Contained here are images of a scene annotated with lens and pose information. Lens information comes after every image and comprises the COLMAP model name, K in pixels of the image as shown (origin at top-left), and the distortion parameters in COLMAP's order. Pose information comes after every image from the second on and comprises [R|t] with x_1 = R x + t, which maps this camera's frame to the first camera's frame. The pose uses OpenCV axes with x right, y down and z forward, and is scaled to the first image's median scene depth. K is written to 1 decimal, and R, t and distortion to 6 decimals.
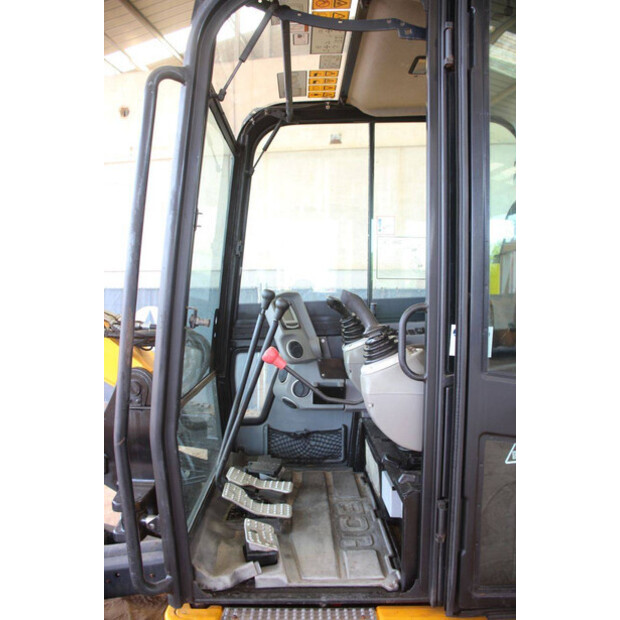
lens RADIAL K [[548.2, 0, 303.9], [0, 548.2, 314.3], [0, 0, 1]] dist [-0.075154, 0.004409]
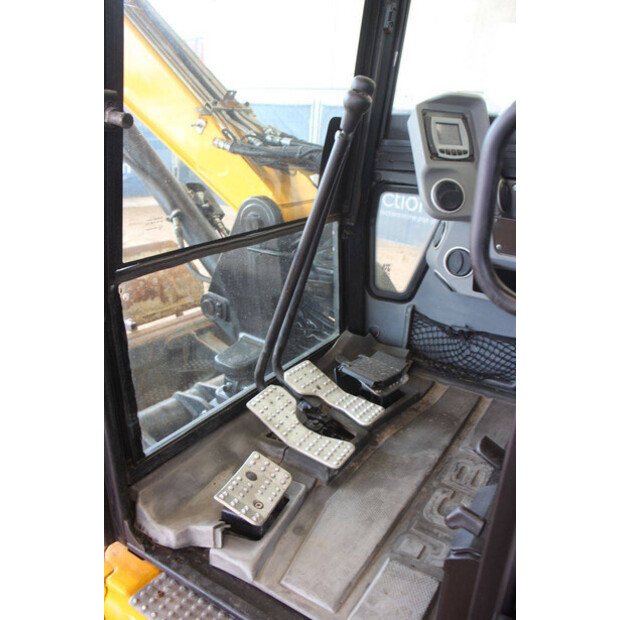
lens RADIAL K [[528.6, 0, 314.1], [0, 528.6, 311.1], [0, 0, 1]] dist [-0.119498, 0.054315]
pose [[0.820327, 0.229941, -0.523631, 0.174324], [-0.061522, 0.945777, 0.318936, 0.011223], [0.568575, -0.229417, 0.789994, 0.427116]]
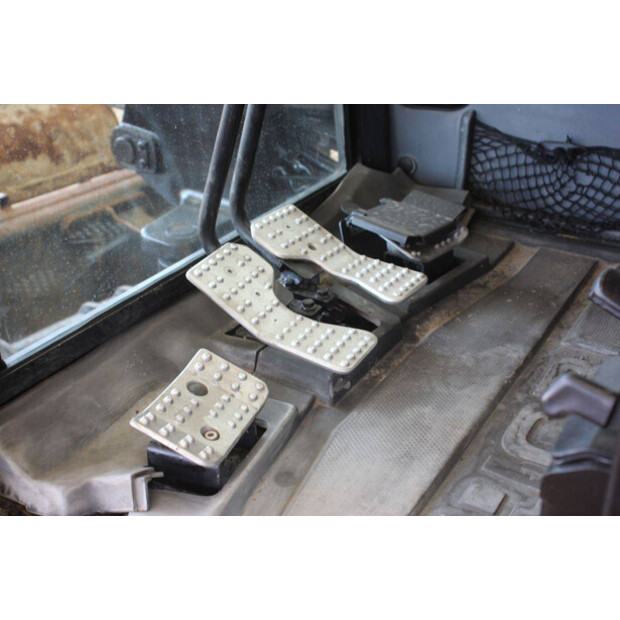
lens RADIAL K [[830.4, 0, 316.4], [0, 830.4, 310.7], [0, 0, 1]] dist [0.055682, 0.000000]
pose [[0.828303, 0.249545, -0.501638, 0.172773], [-0.011398, 0.902655, 0.430214, 0.078074], [0.560164, -0.350630, 0.750517, 0.456009]]
